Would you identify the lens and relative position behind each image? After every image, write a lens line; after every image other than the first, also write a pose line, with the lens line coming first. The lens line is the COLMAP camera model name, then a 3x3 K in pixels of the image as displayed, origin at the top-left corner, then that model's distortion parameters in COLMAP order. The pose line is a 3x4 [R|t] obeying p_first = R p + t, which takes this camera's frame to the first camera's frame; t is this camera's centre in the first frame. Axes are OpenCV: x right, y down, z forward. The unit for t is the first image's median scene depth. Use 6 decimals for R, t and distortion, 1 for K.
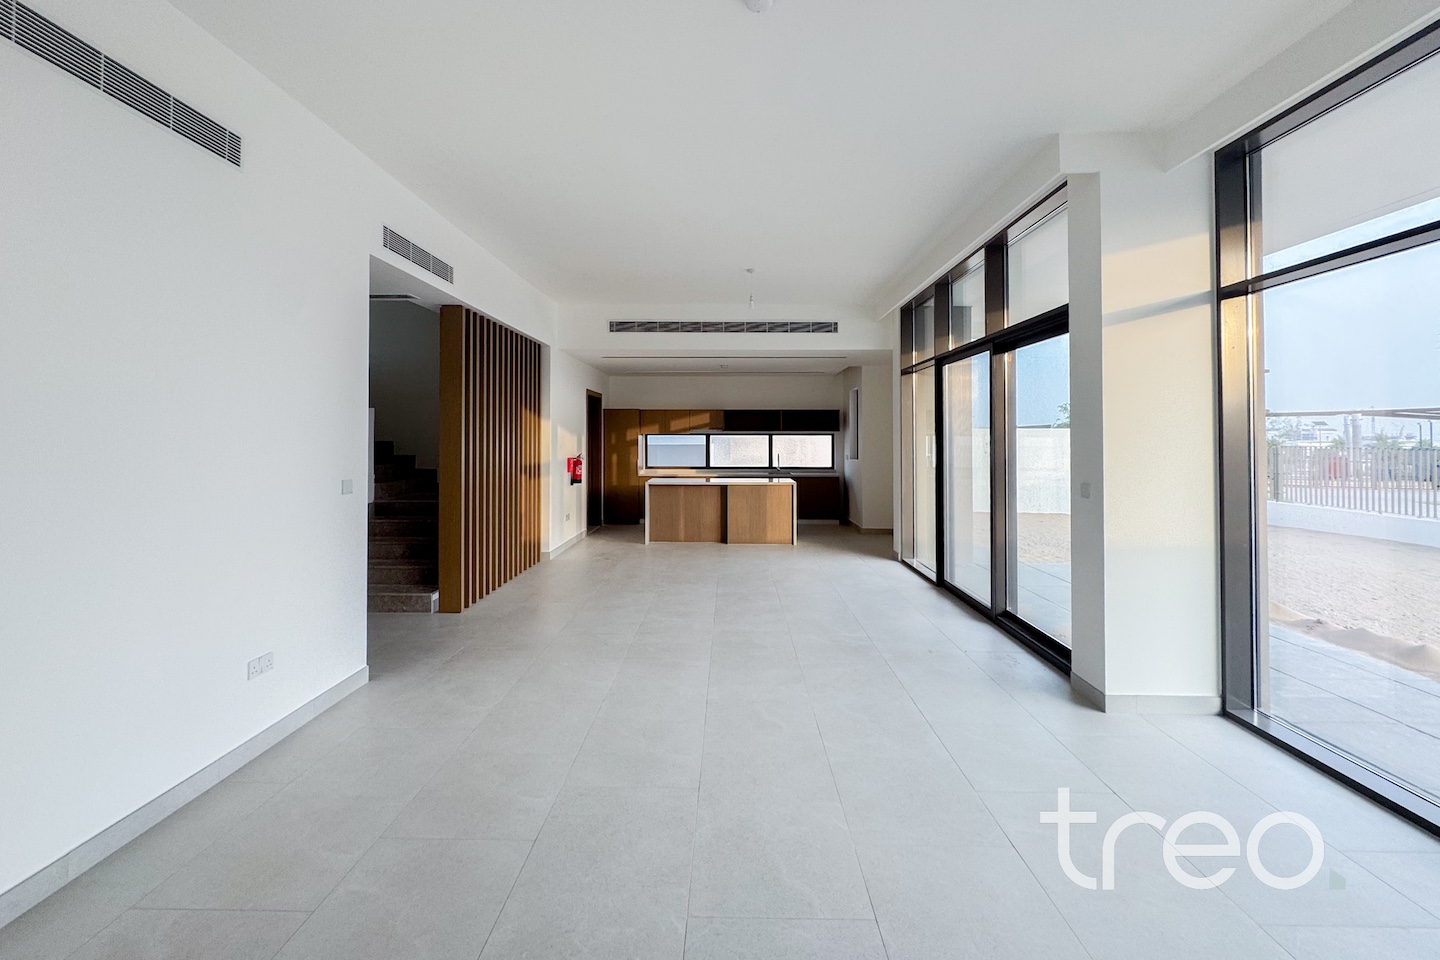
lens RADIAL K [[601.2, 0, 724.2], [0, 601.2, 434.1], [0, 0, 1]] dist [-0.000198, 0.000070]
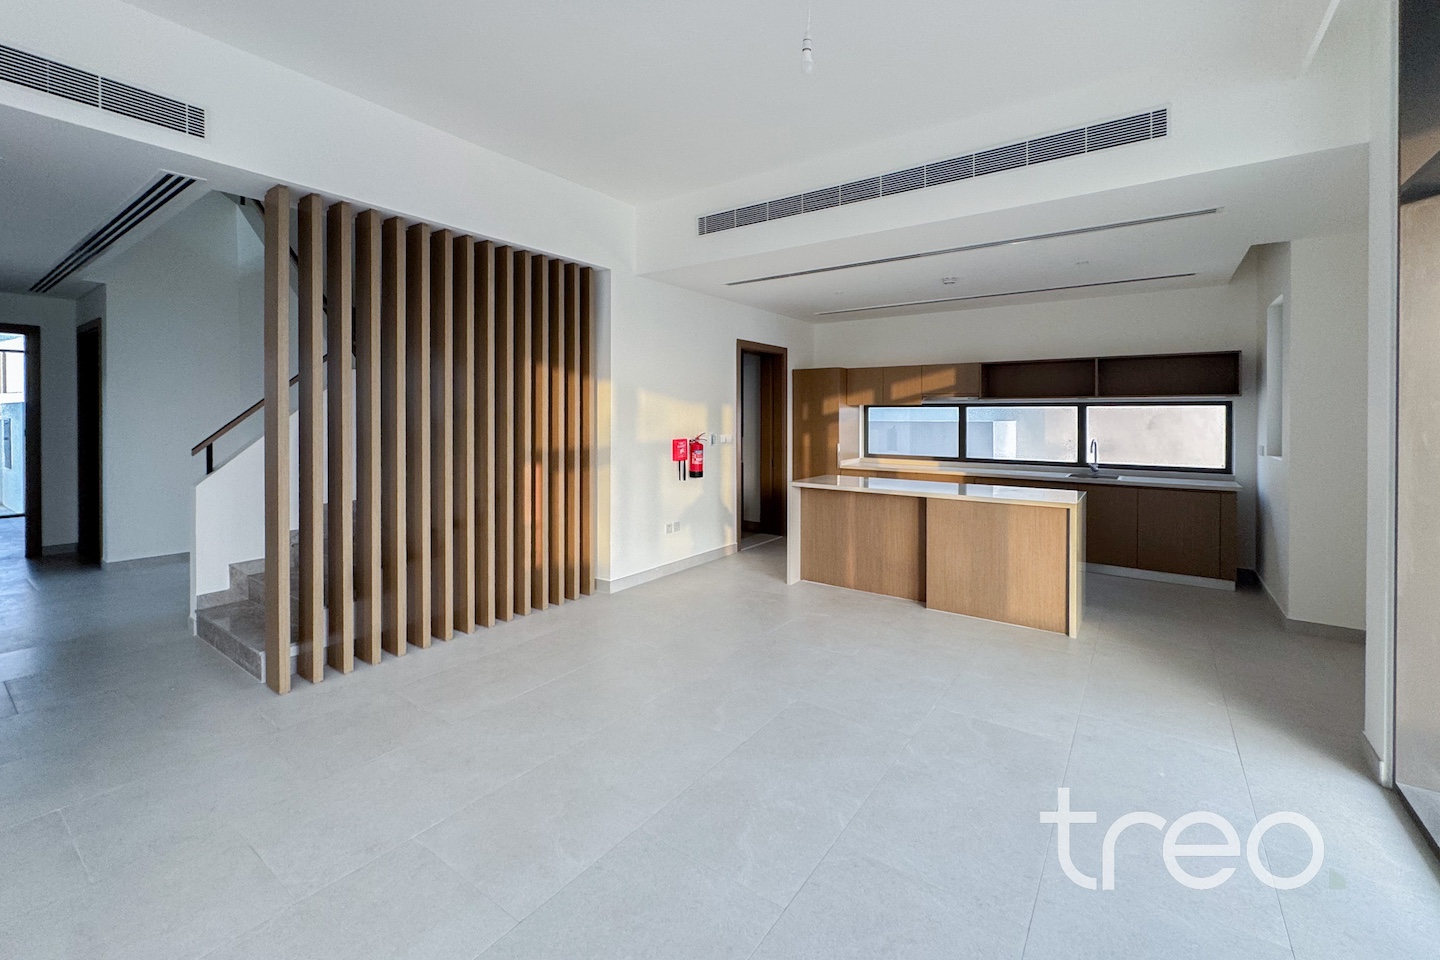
lens RADIAL K [[596.3, 0, 716.7], [0, 596.3, 421.2], [0, 0, 1]] dist [-0.001842, 0.000133]
pose [[0.815022, 0.008437, -0.579369, 0.141325], [0.002070, 0.999845, 0.017471, 0.006483], [0.579427, -0.015439, 0.814878, 0.410091]]
